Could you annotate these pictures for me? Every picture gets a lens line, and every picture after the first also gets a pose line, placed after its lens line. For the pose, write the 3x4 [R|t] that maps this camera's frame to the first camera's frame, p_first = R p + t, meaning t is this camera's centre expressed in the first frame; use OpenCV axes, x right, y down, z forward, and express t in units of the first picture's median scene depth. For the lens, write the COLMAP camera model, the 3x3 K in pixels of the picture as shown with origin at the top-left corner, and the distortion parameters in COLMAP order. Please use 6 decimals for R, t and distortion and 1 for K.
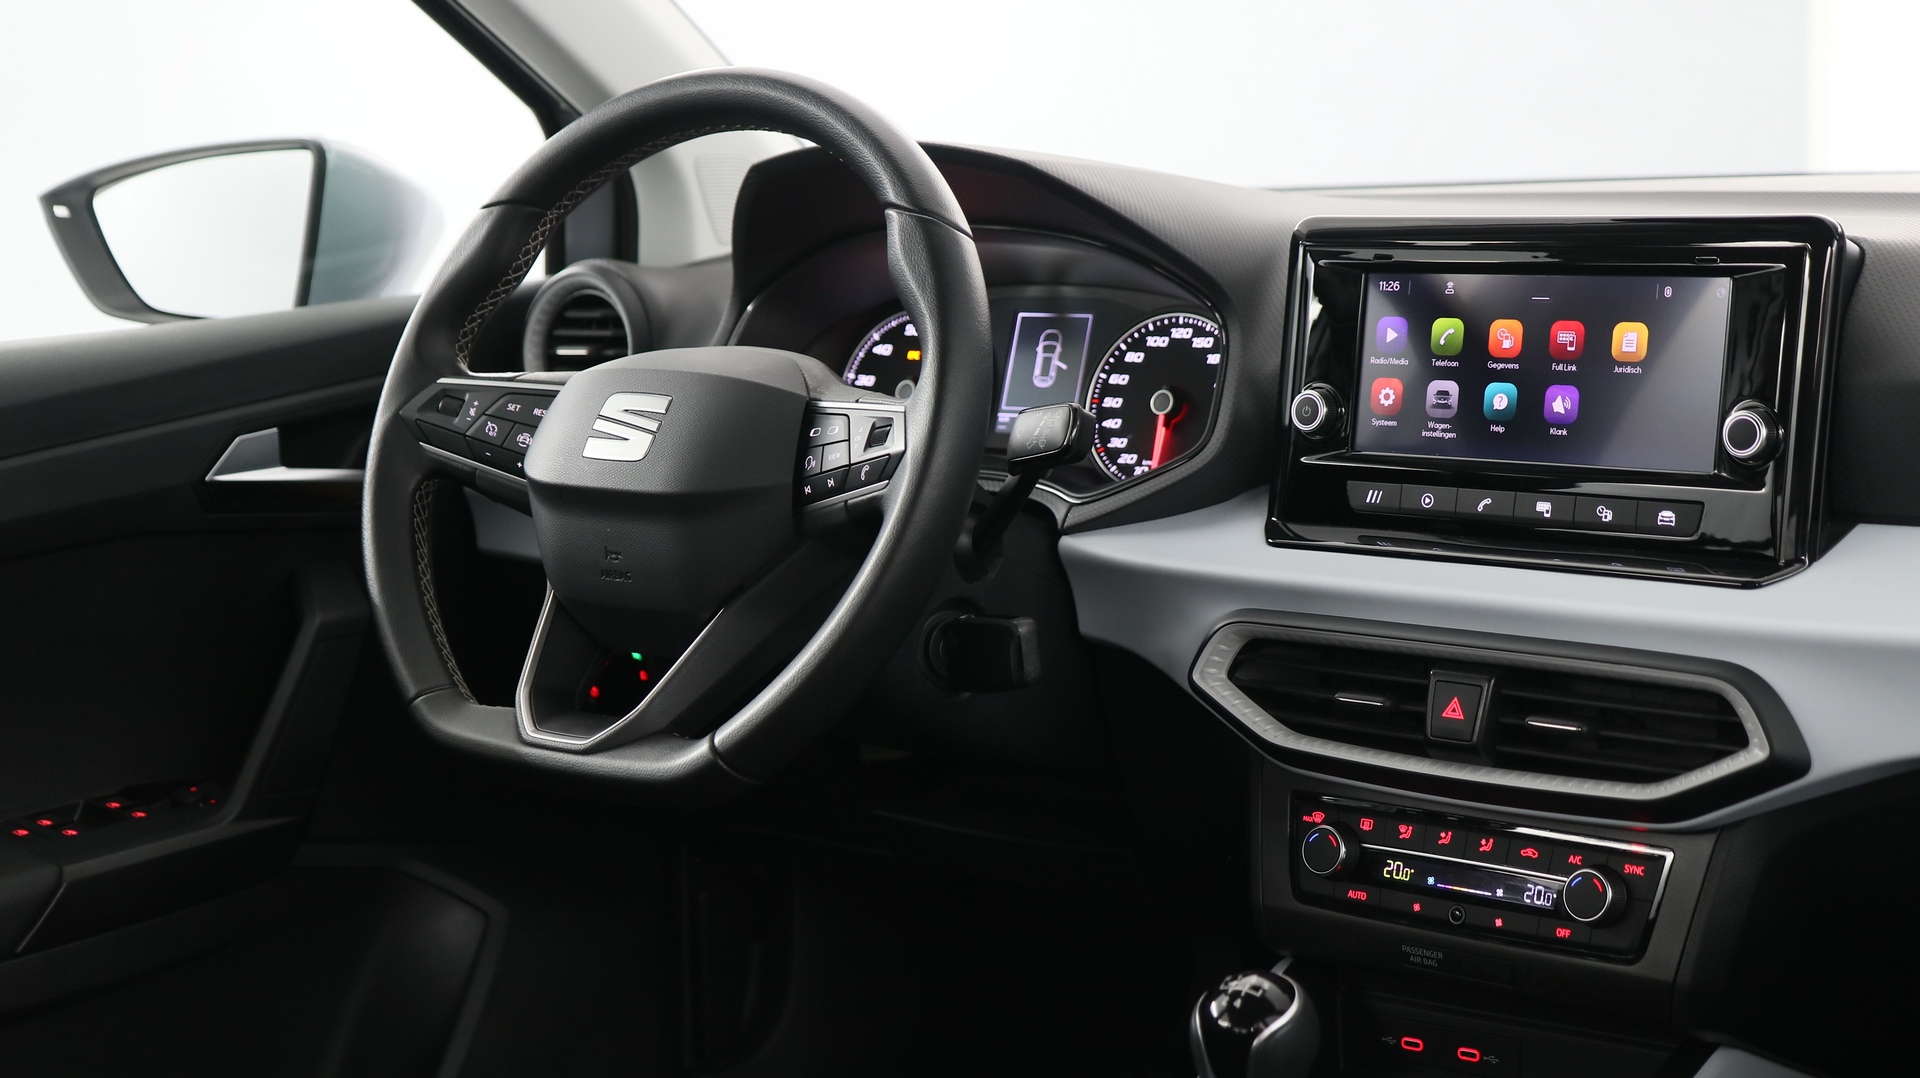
lens RADIAL K [[2901.6, 0, 953.0], [0, 2901.6, 547.8], [0, 0, 1]] dist [0.011527, 0.000000]
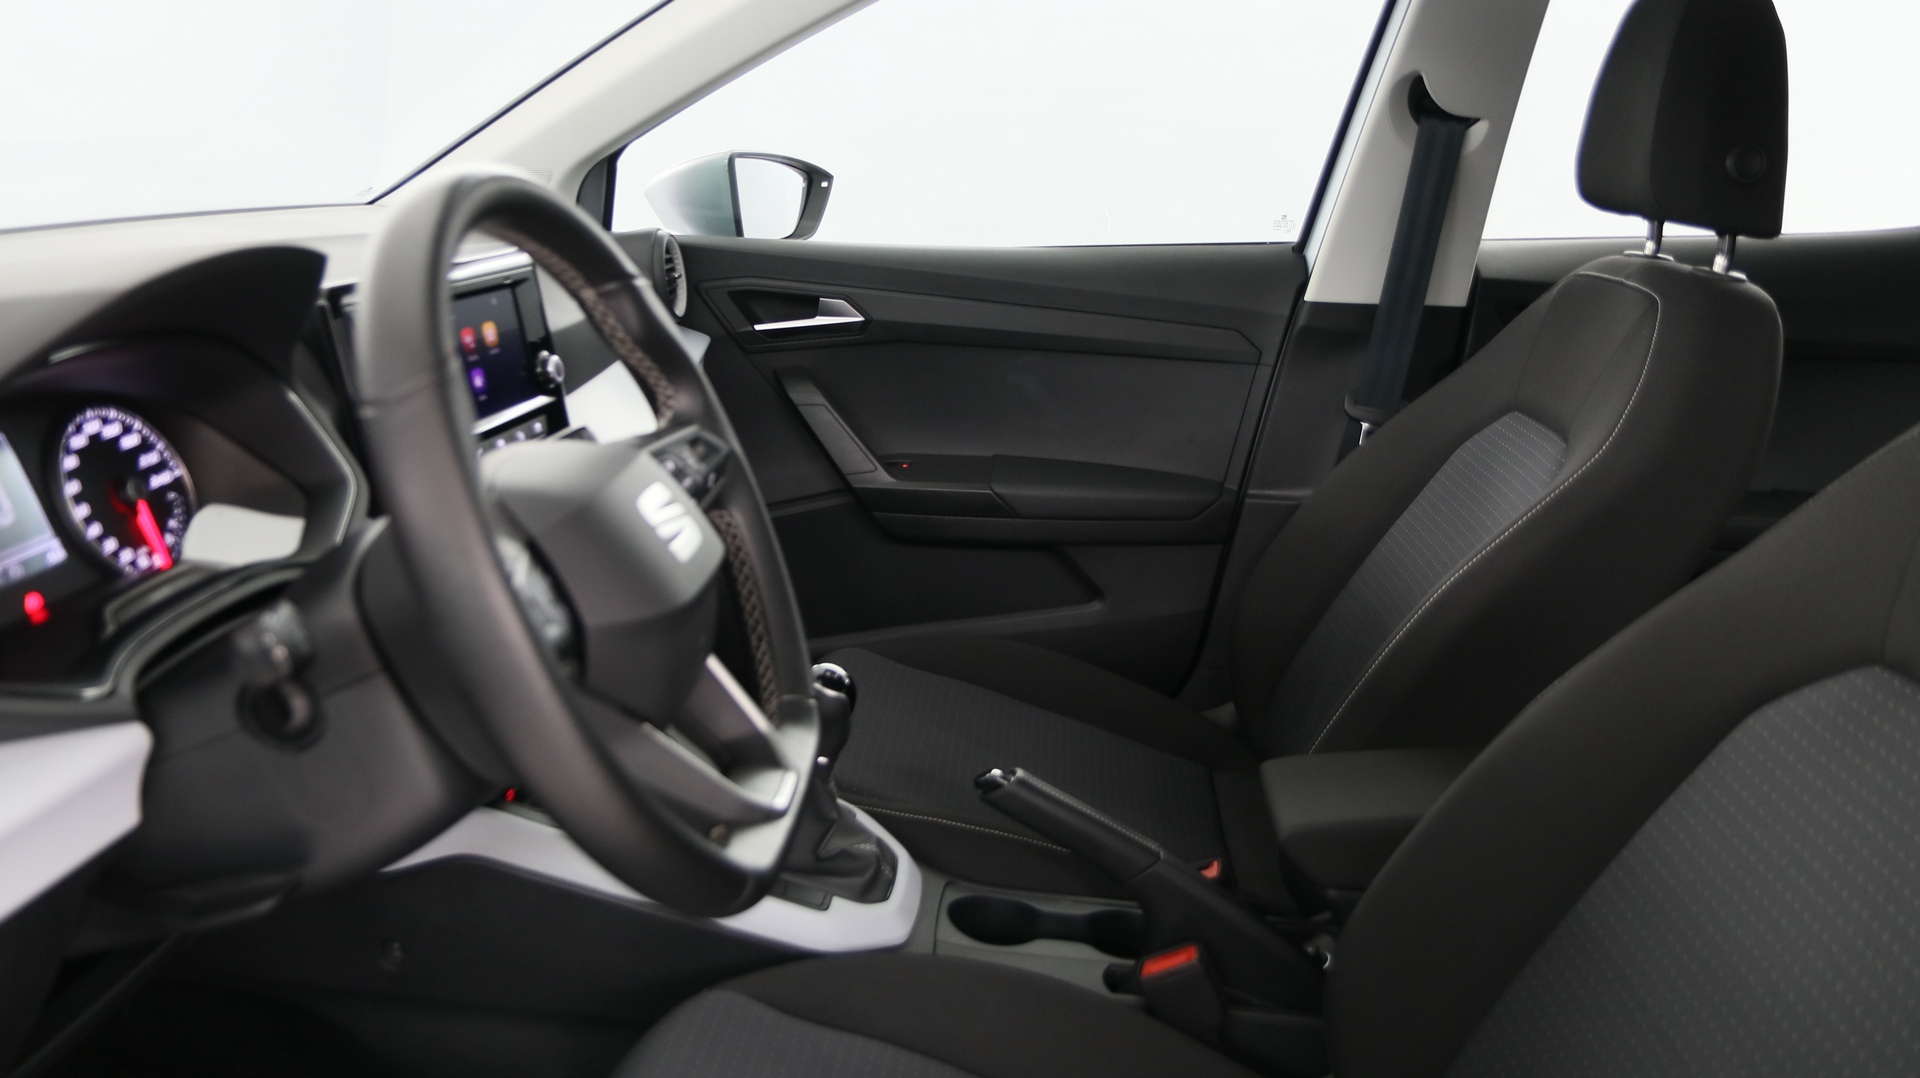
lens RADIAL K [[1551.4, 0, 957.3], [0, 1551.4, 541.5], [0, 0, 1]] dist [0.022369, 0.018946]
pose [[-0.544627, -0.201564, 0.814097, -0.627046], [0.131275, 0.938237, 0.320123, -0.199082], [-0.828341, 0.281218, -0.484529, 1.182530]]
